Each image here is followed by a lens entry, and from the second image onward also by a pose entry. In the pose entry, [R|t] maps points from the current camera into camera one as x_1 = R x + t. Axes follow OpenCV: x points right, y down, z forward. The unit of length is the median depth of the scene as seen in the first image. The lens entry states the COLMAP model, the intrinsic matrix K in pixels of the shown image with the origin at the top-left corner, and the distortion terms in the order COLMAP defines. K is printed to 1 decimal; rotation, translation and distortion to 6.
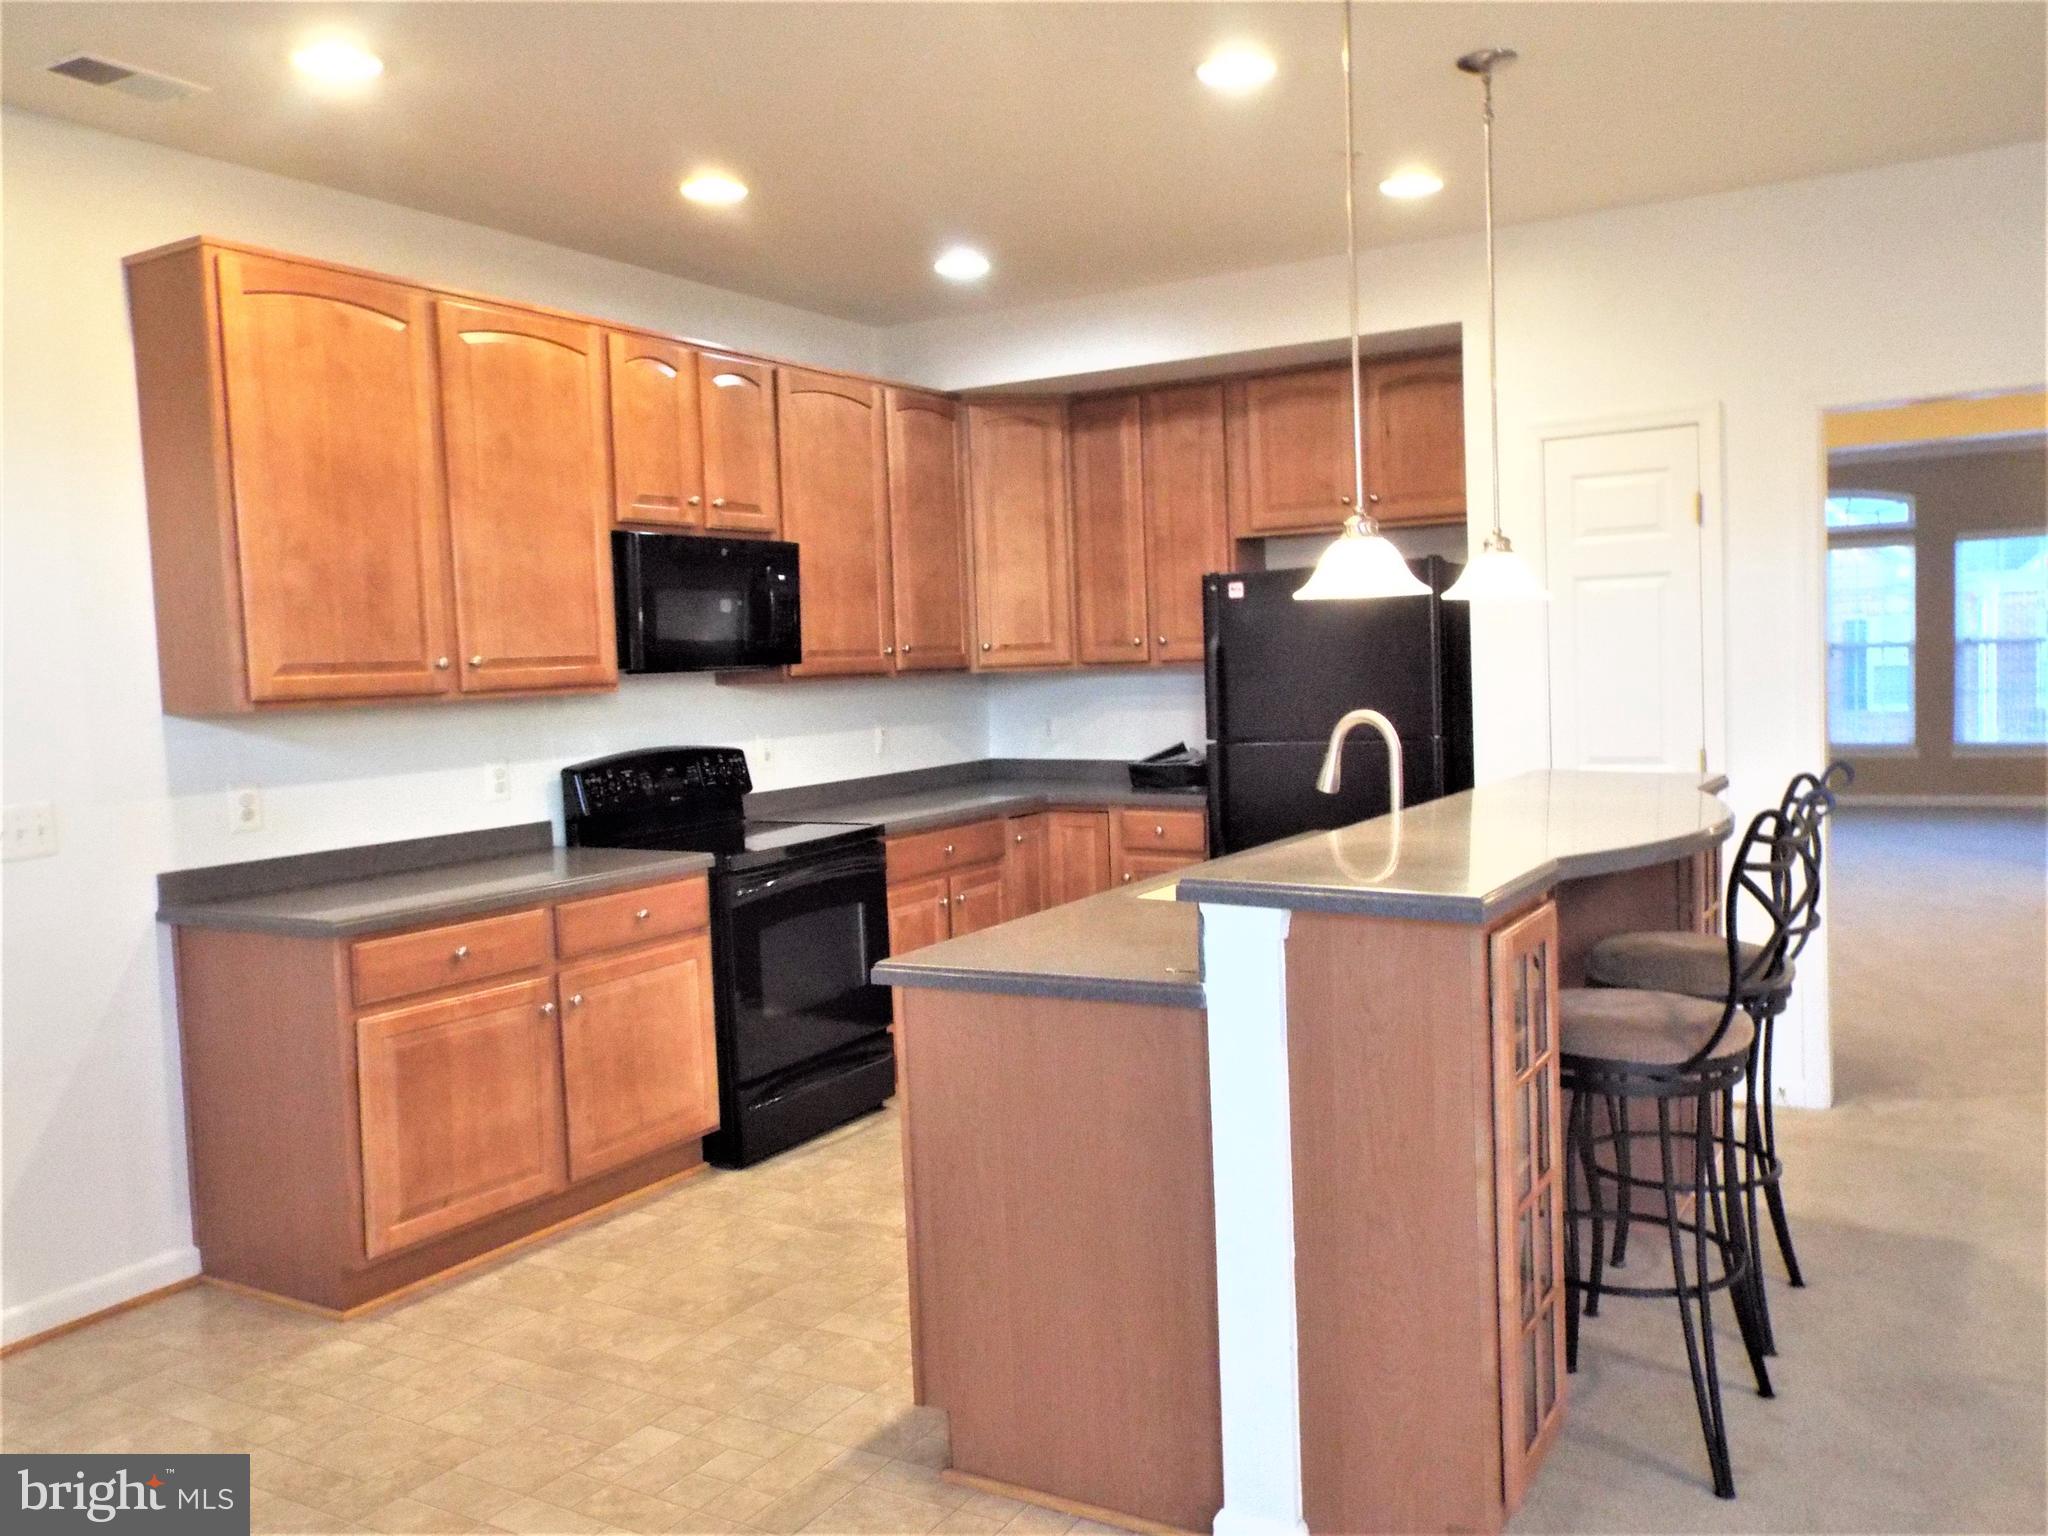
lens RADIAL K [[1662.7, 0, 1027.5], [0, 1662.7, 766.1], [0, 0, 1]] dist [0.006107, 0.008212]
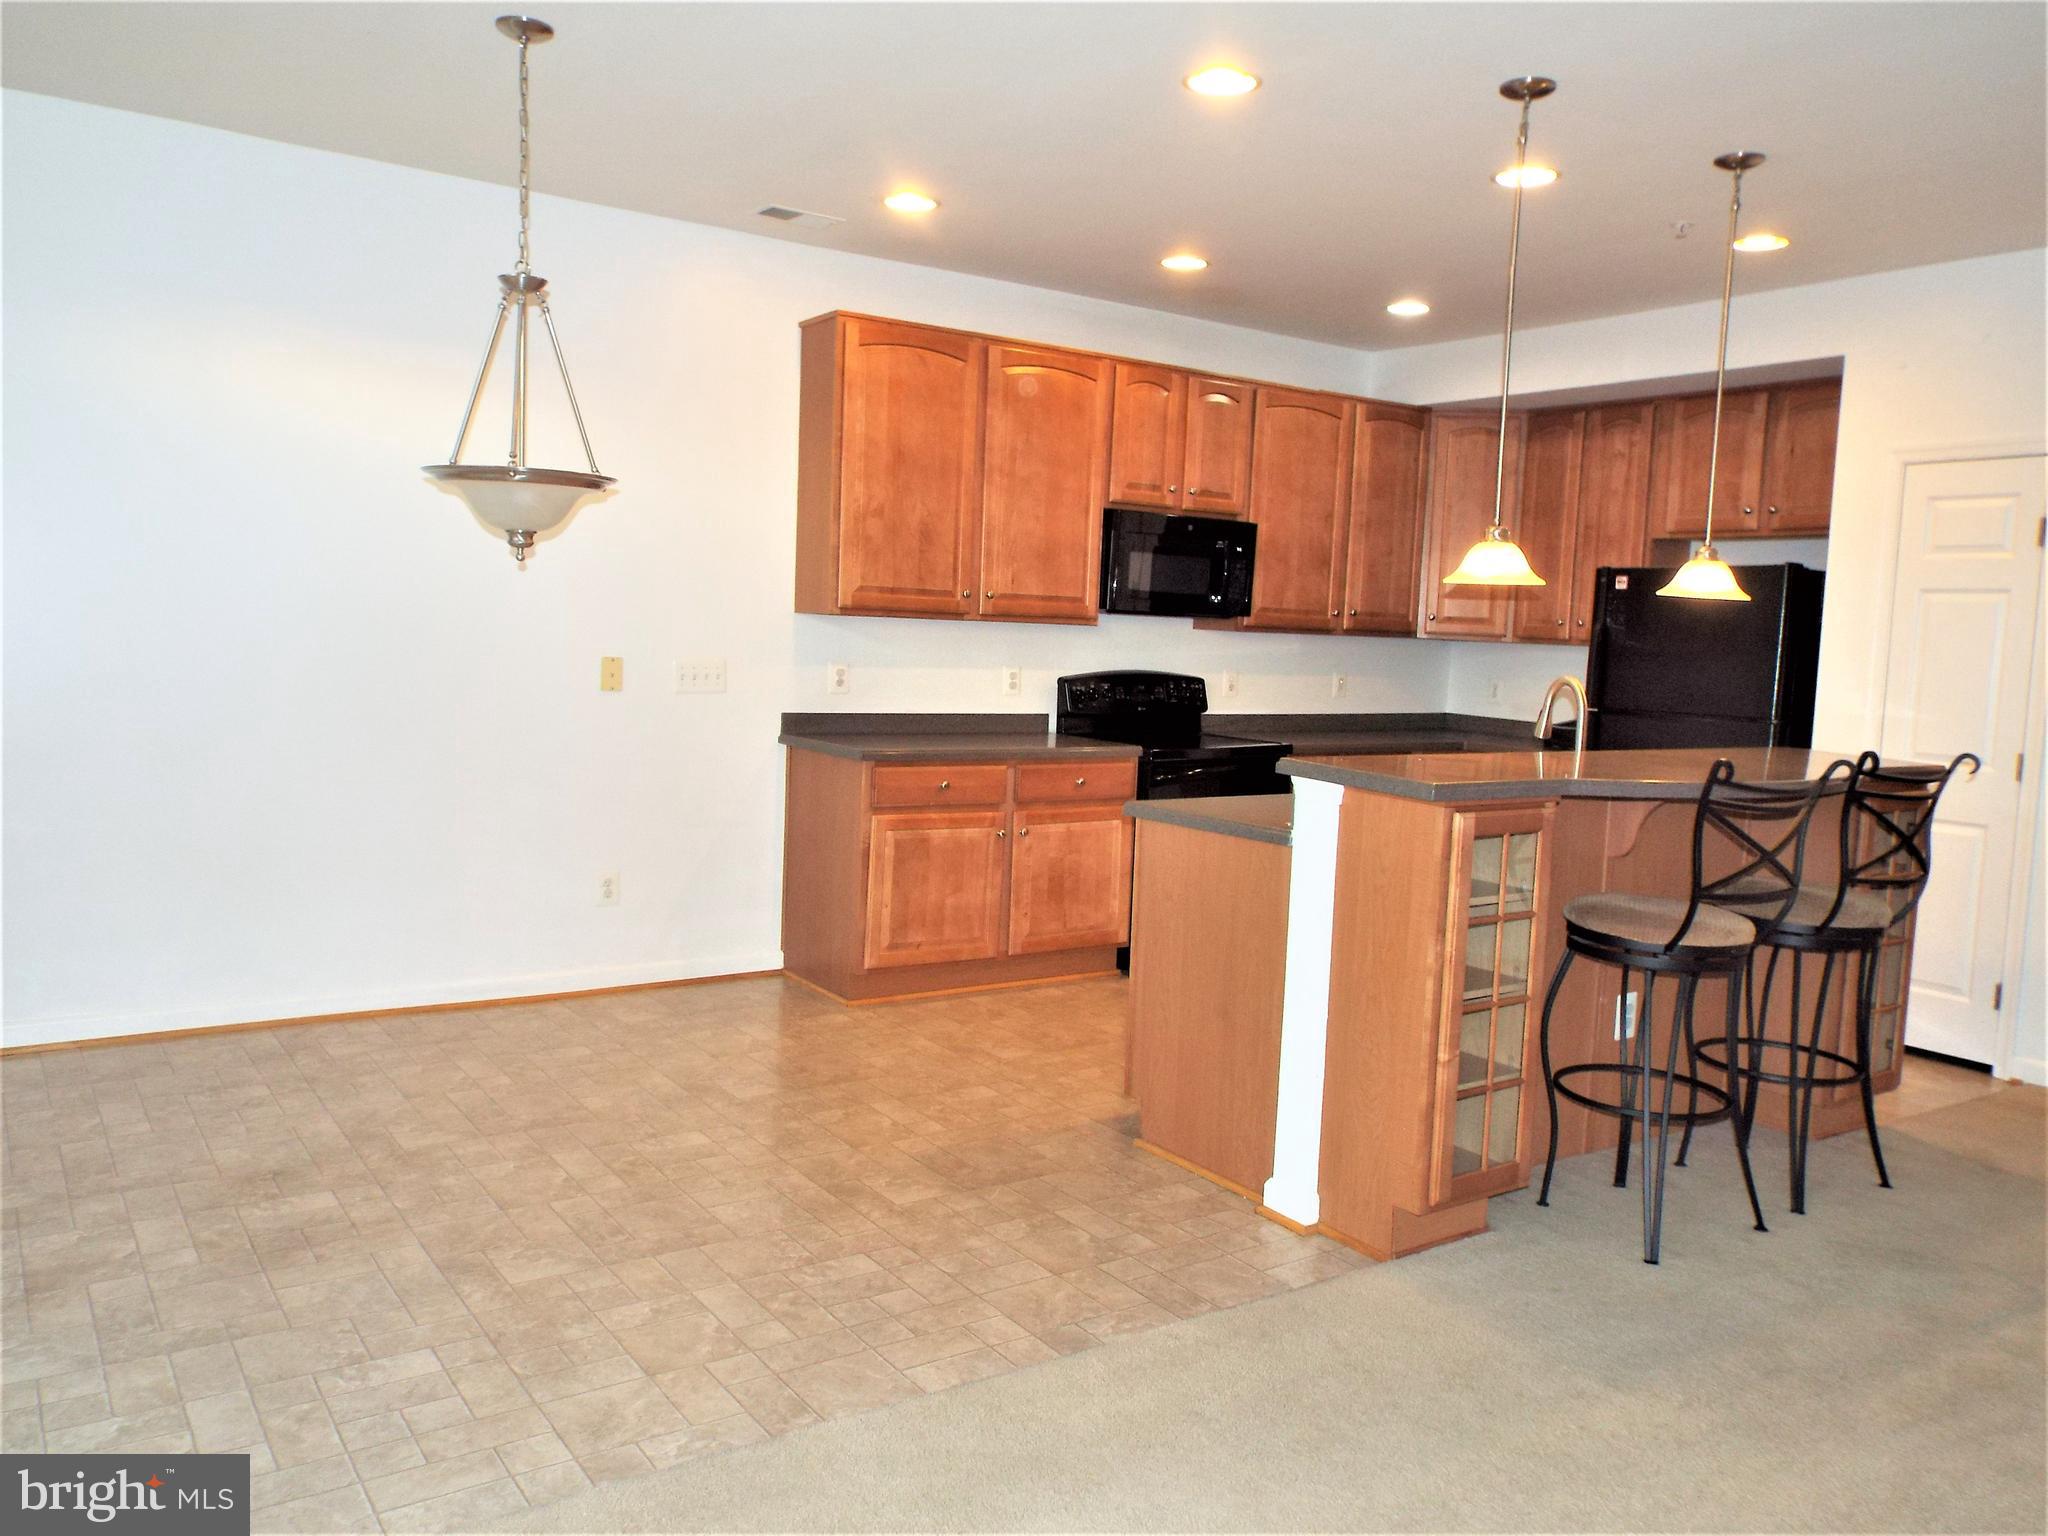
lens RADIAL K [[1553.7, 0, 1027.0], [0, 1553.7, 766.8], [0, 0, 1]] dist [-0.007113, 0.037359]
pose [[0.906055, 0.114612, -0.407343, 0.248638], [-0.103526, 0.993407, 0.049237, 0.015715], [0.410301, -0.002441, 0.911947, -0.210276]]
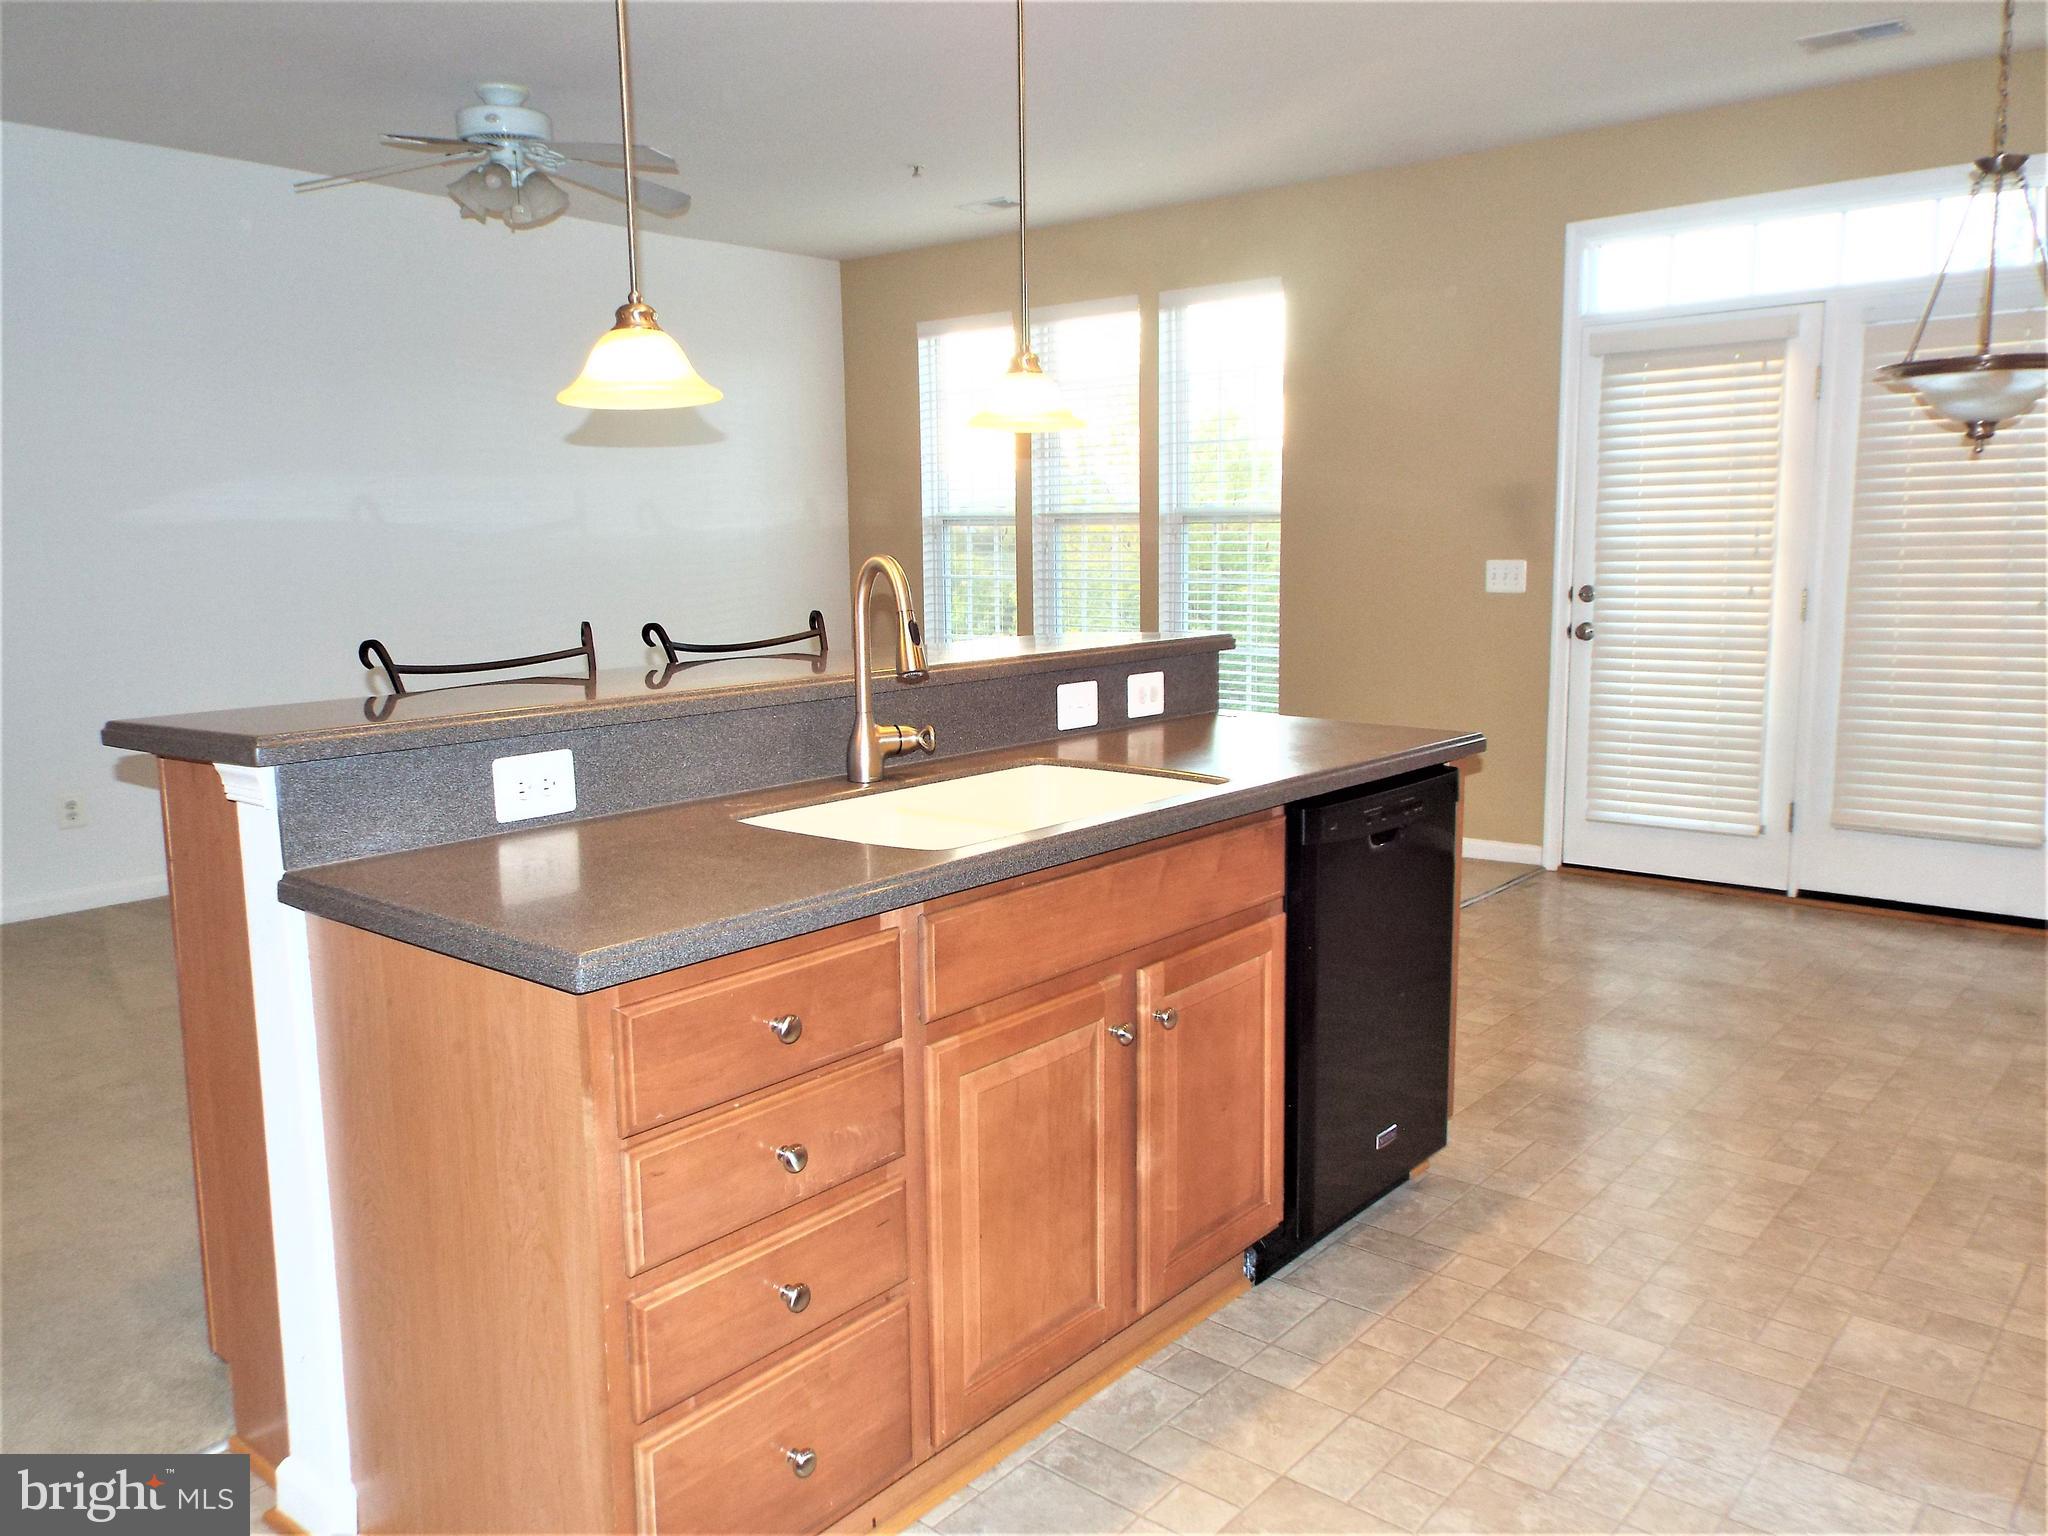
lens RADIAL K [[1553.7, 0, 1027.0], [0, 1553.7, 766.8], [0, 0, 1]] dist [-0.007113, 0.037359]
pose [[-0.984657, 0.030114, 0.171885, 0.018408], [0.064951, 0.977472, 0.200825, -0.056643], [-0.161965, 0.208908, -0.964430, 1.272388]]
